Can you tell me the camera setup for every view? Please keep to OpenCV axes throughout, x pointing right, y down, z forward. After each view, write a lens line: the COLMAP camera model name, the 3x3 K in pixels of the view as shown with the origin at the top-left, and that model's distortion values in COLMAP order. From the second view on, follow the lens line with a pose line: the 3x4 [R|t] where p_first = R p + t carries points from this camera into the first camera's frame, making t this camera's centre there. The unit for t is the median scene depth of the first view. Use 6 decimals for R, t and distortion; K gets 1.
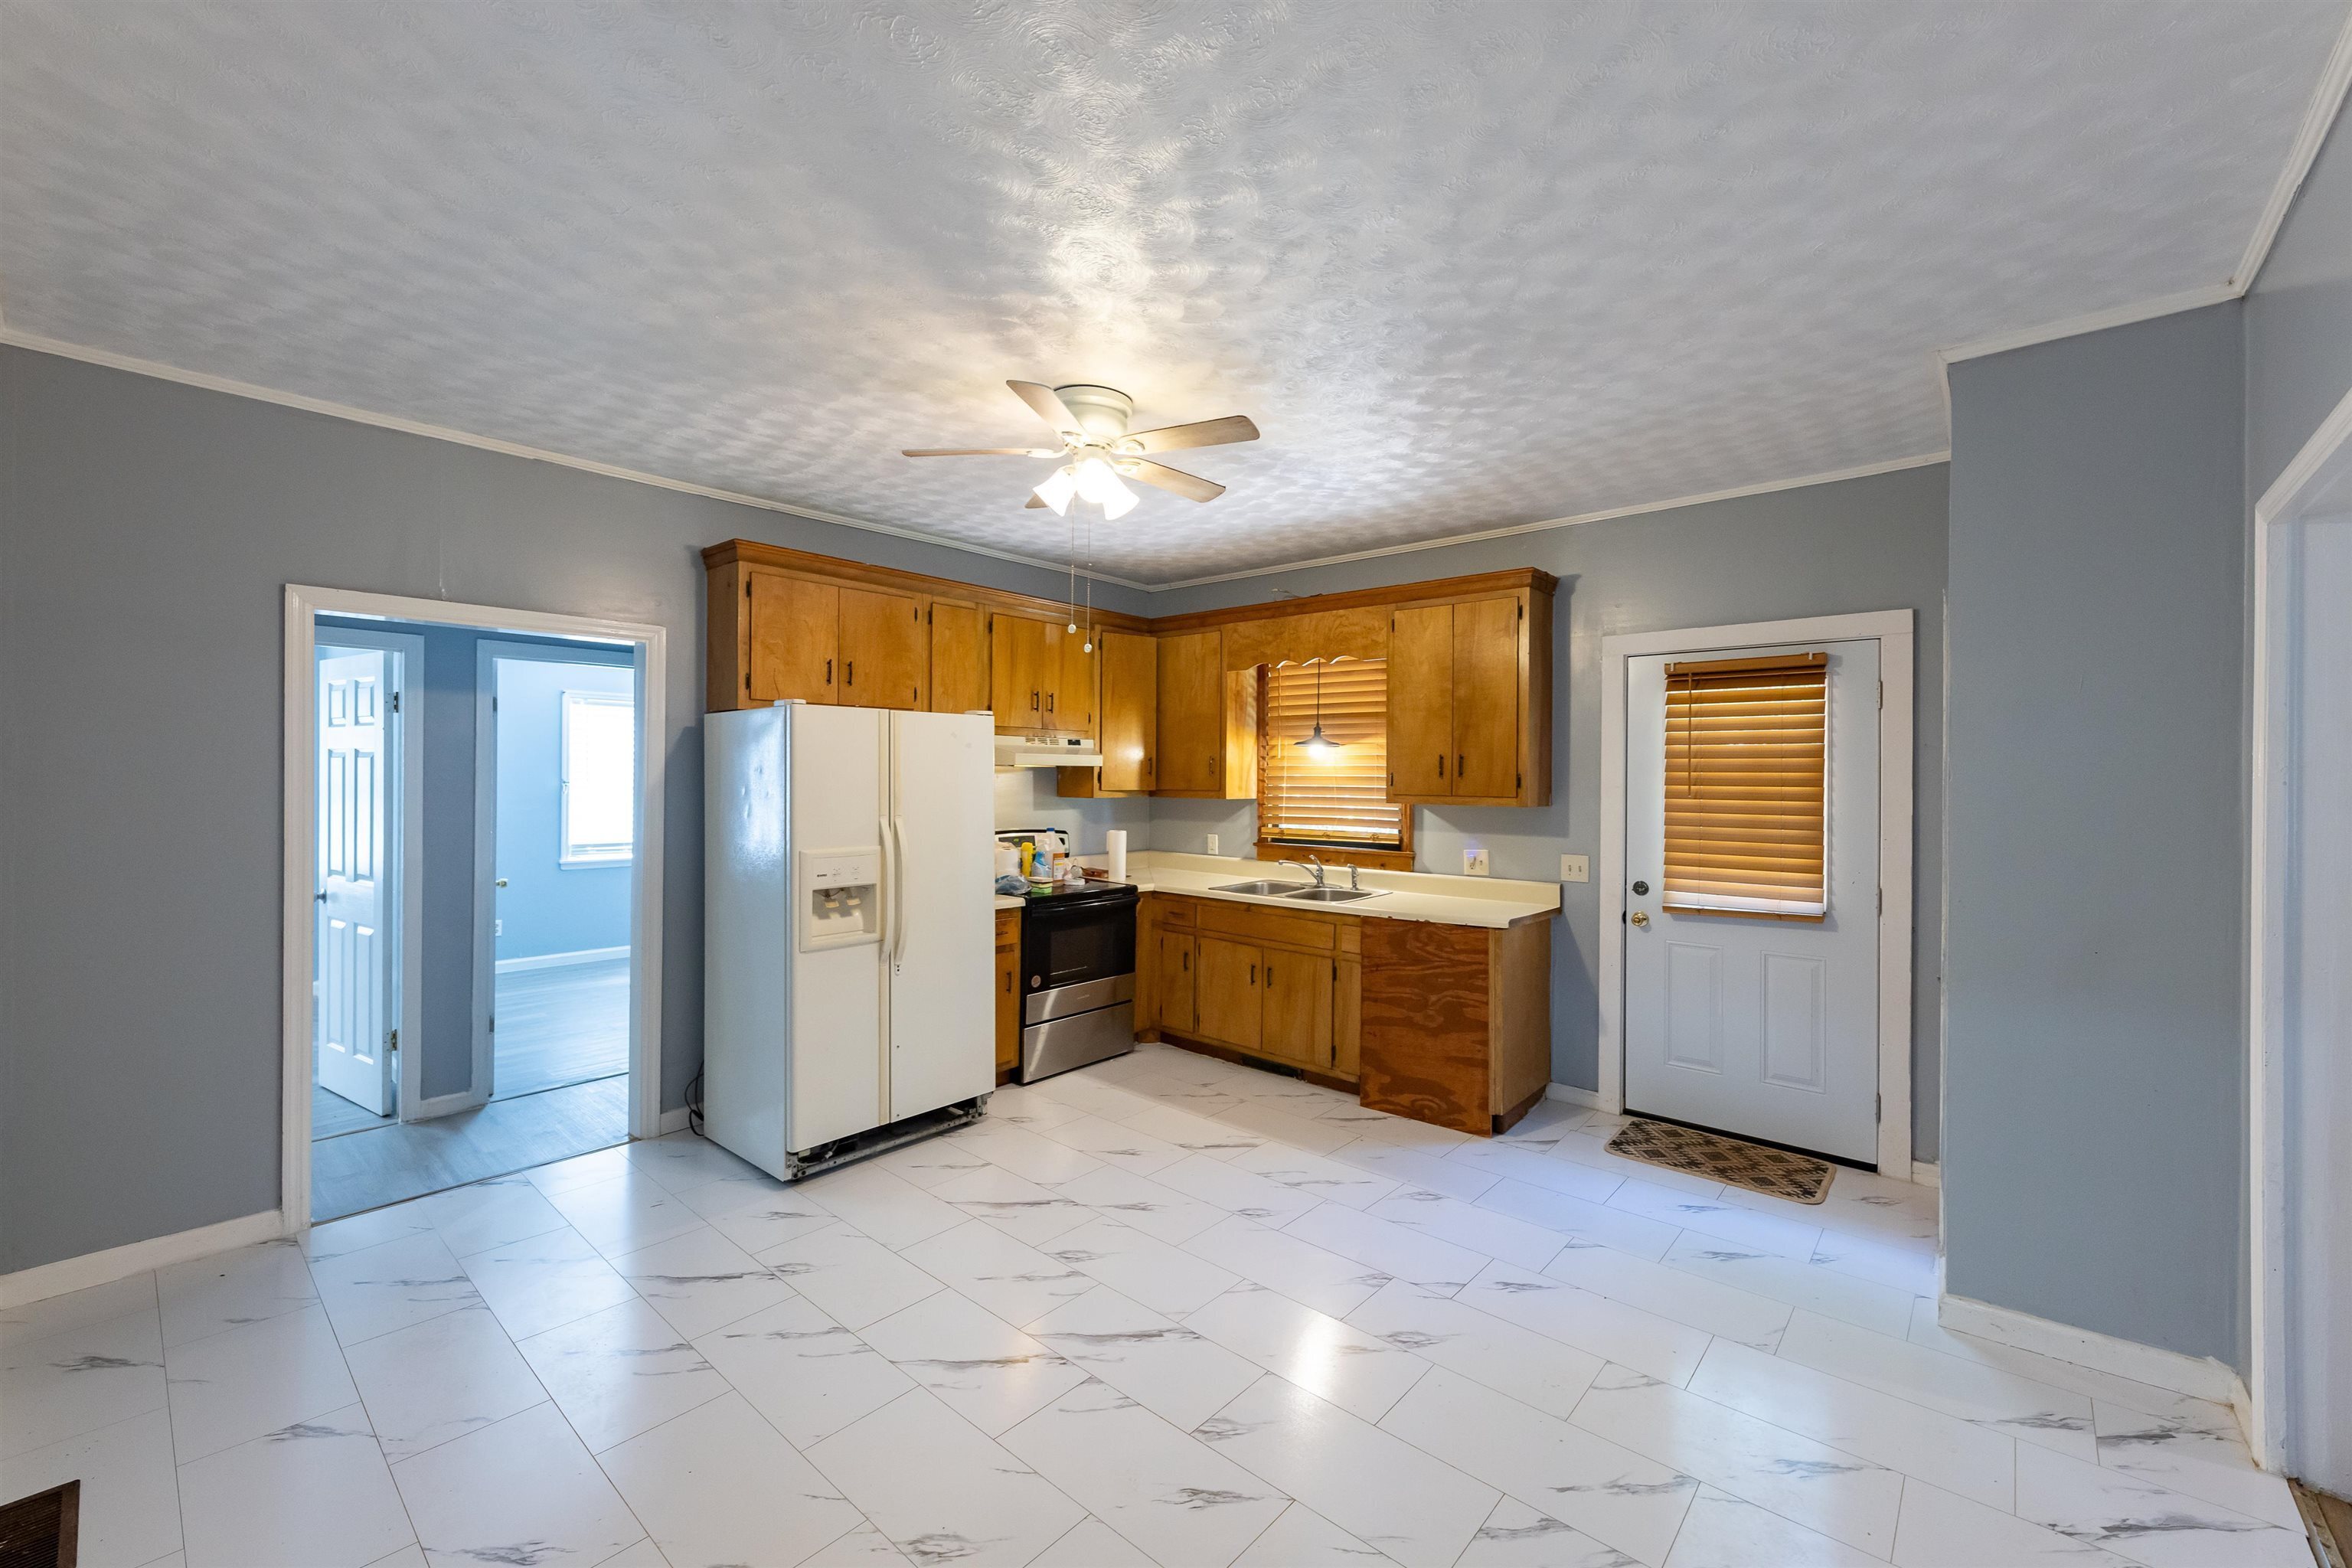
lens RADIAL K [[939.4, 0, 1185.8], [0, 939.4, 768.3], [0, 0, 1]] dist [0.000417, -0.000612]
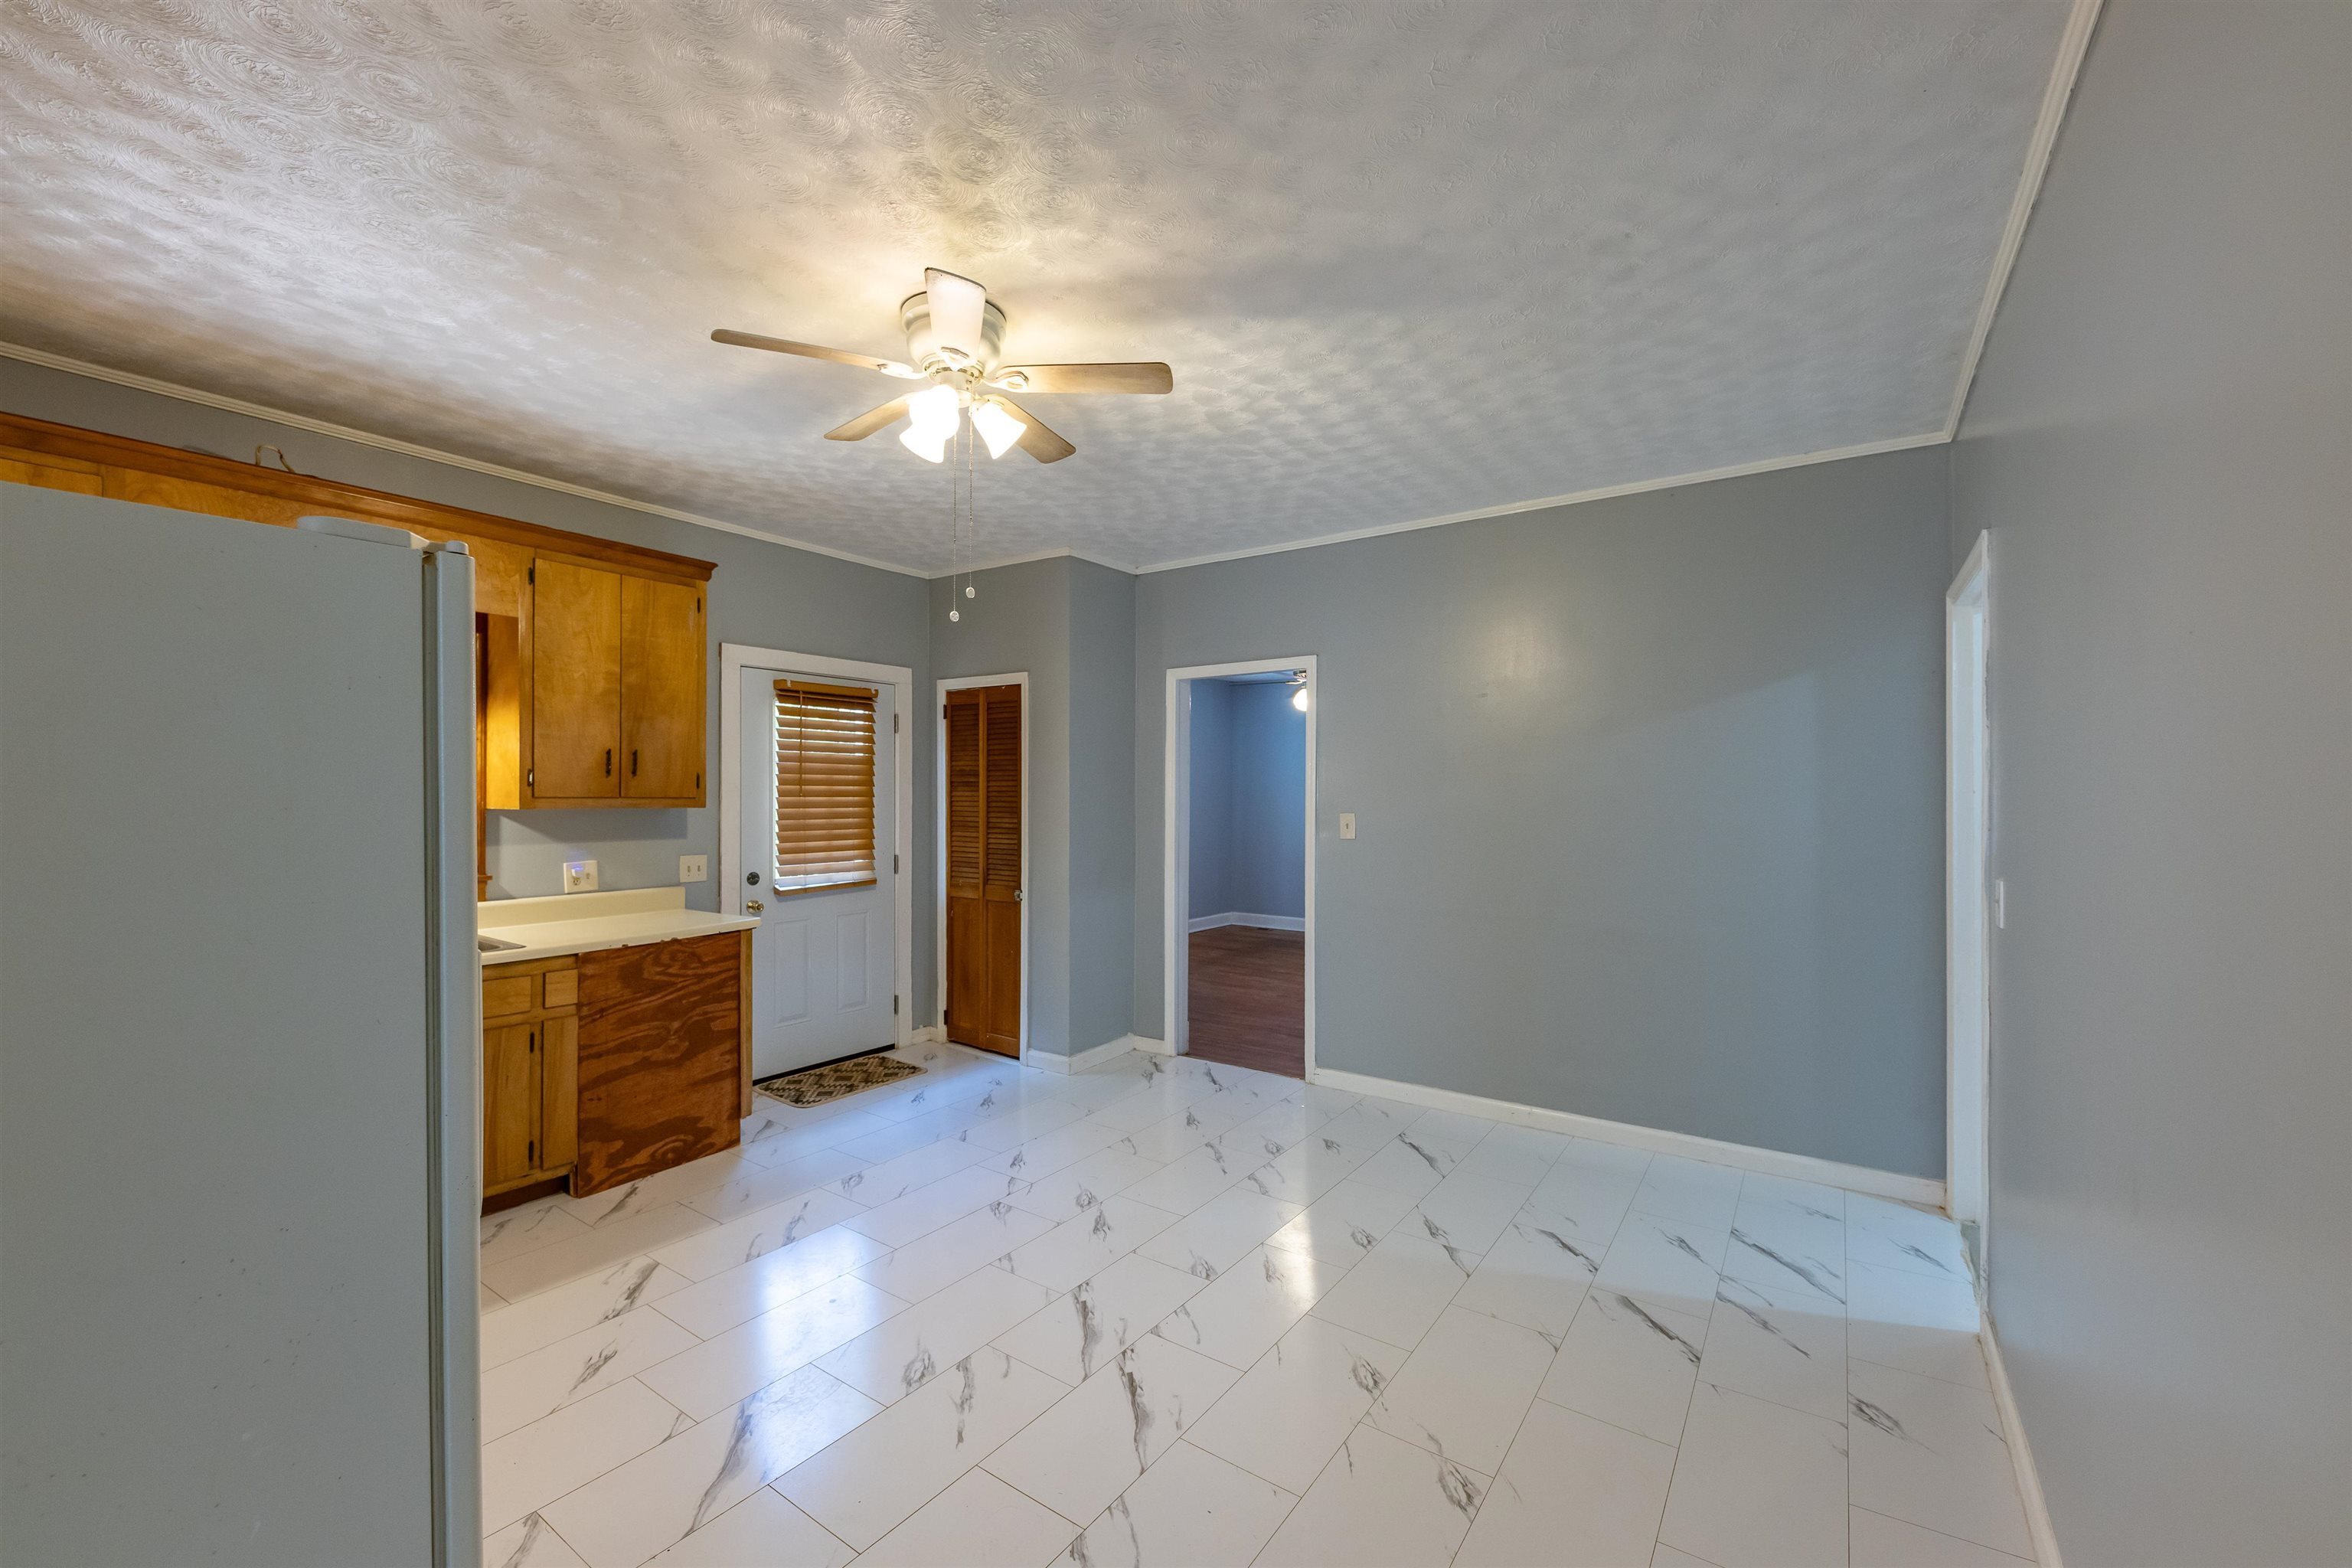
lens RADIAL K [[939.4, 0, 1182.1], [0, 939.4, 800.3], [0, 0, 1]] dist [0.000417, -0.000612]
pose [[-0.111304, -0.013258, 0.993698, -0.680313], [-0.013254, 0.999842, 0.011855, 0.016277], [-0.993698, -0.011851, -0.111462, 0.638615]]
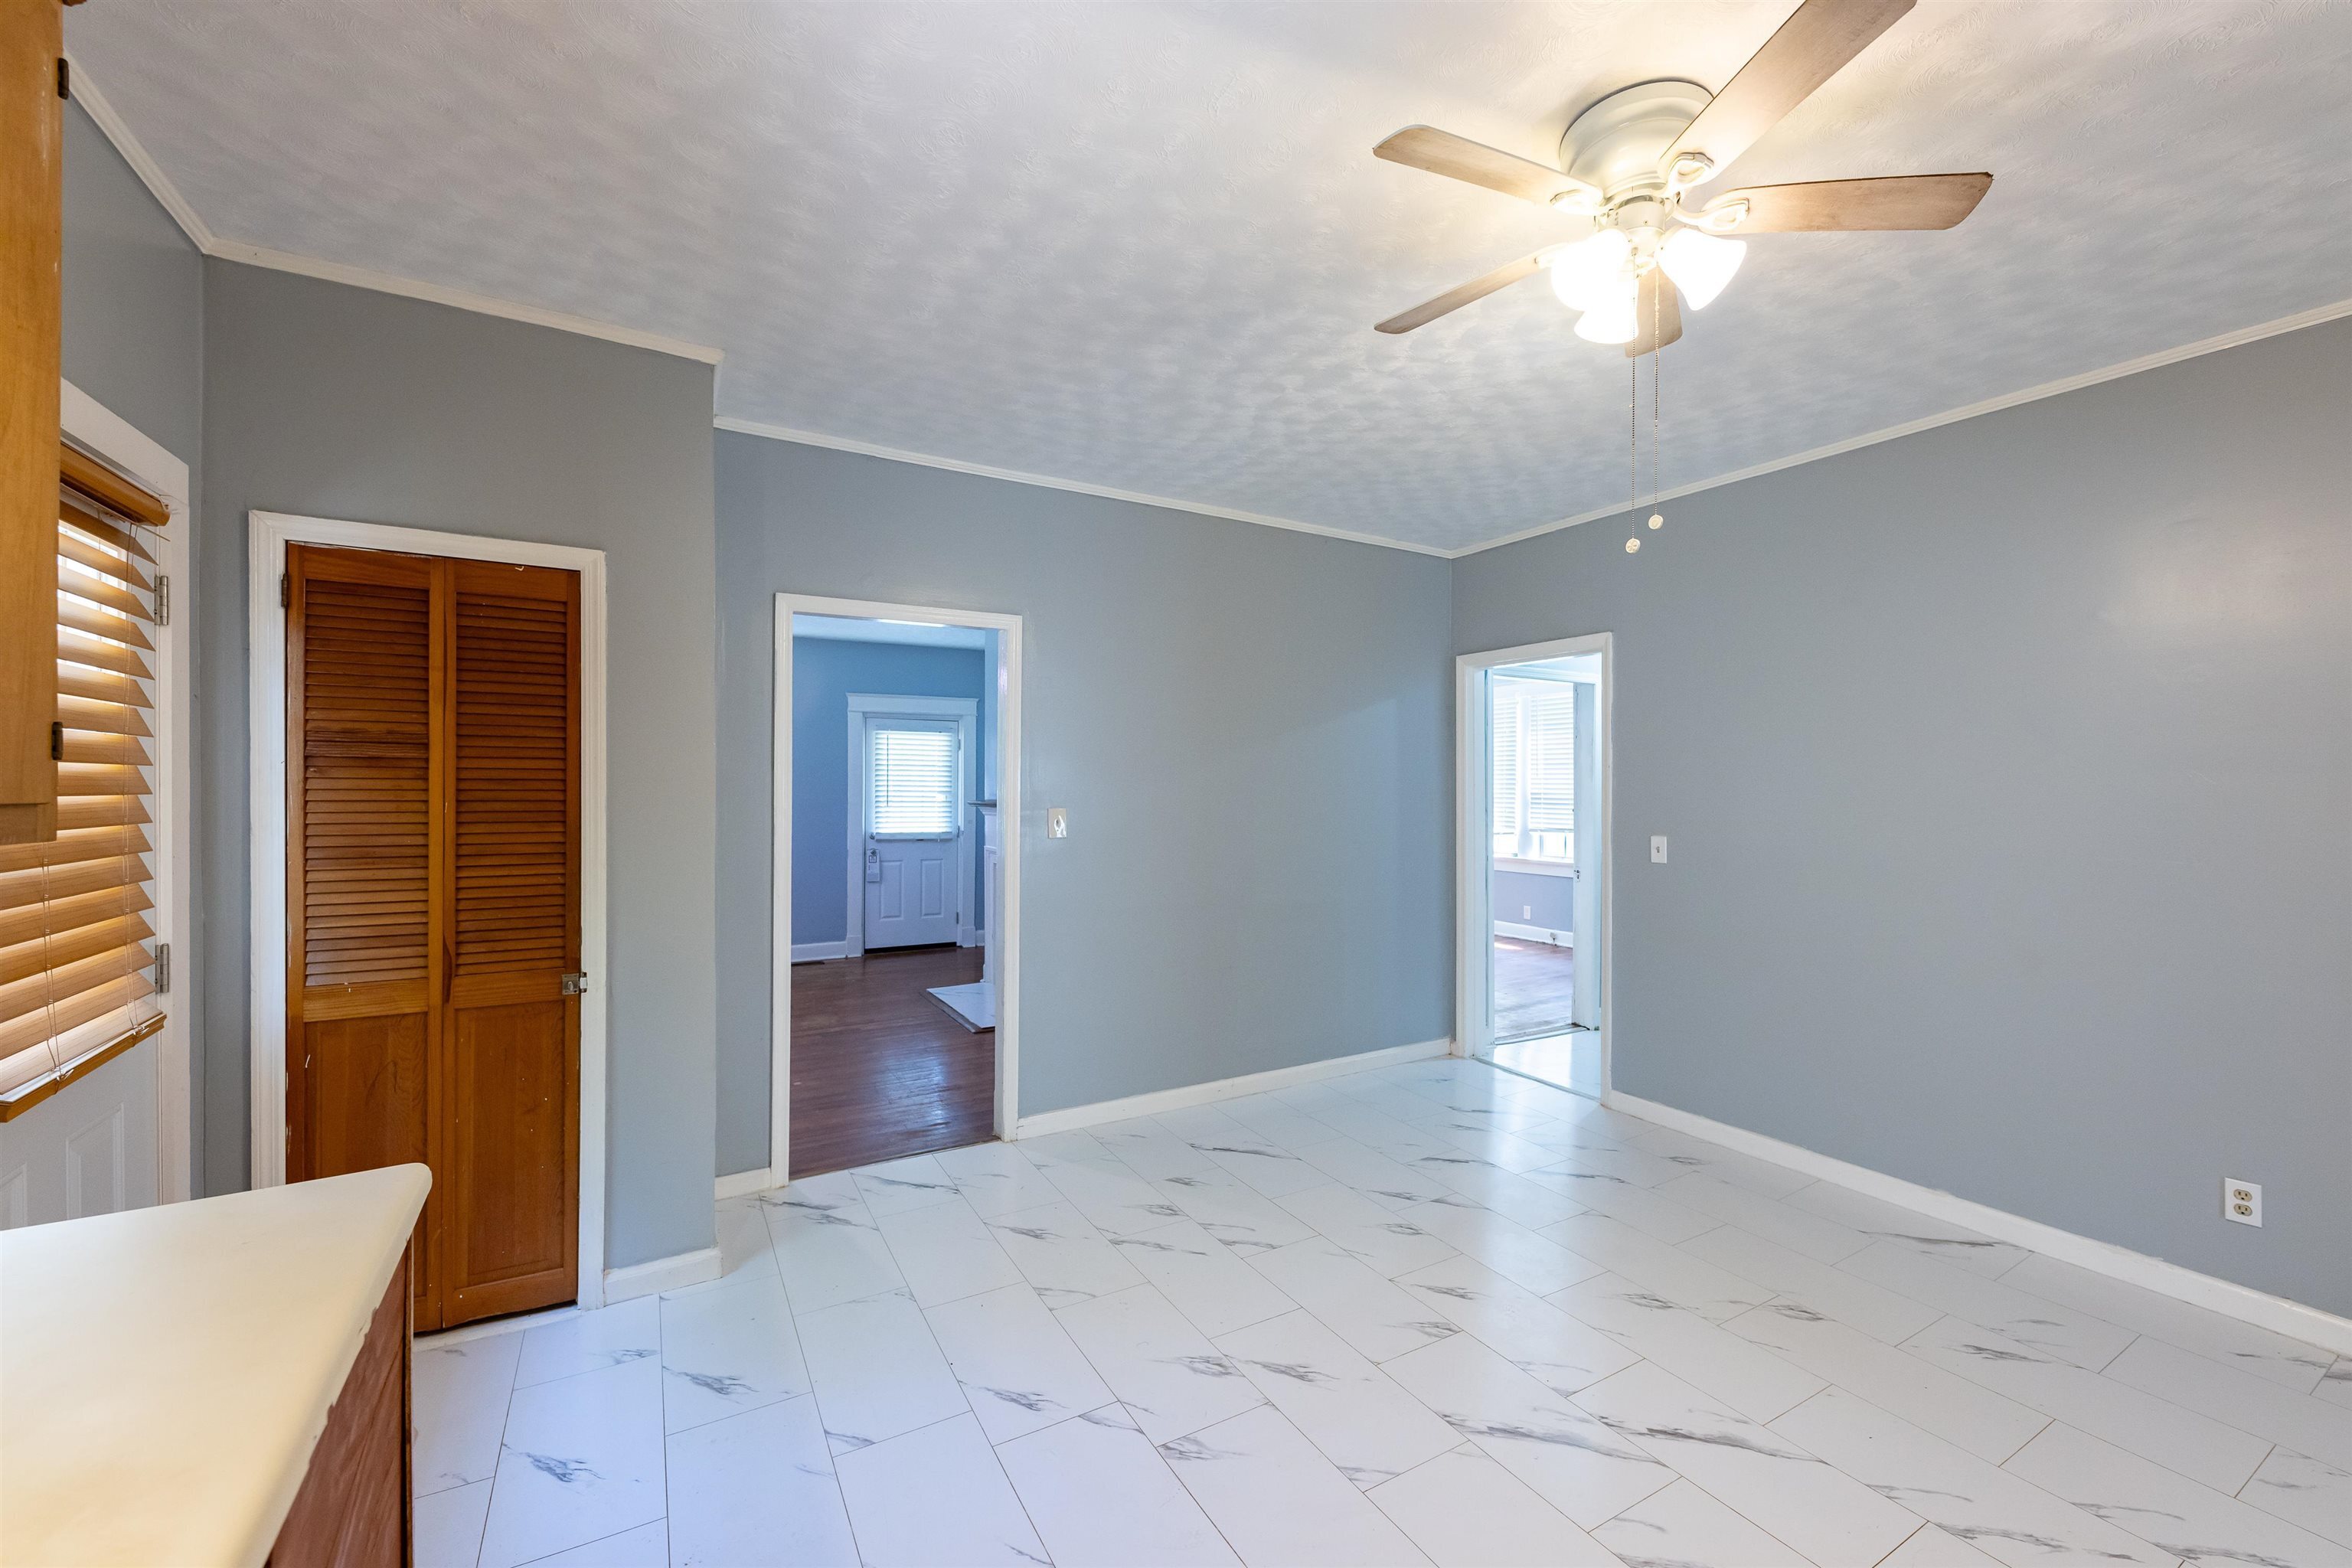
lens RADIAL K [[939.4, 0, 1196.1], [0, 939.4, 787.4], [0, 0, 1]] dist [0.000417, -0.000612]
pose [[-0.949565, -0.010832, 0.313382, -0.021199], [-0.012880, 0.999907, -0.004464, 0.024155], [-0.313305, -0.008275, -0.949617, 1.185477]]
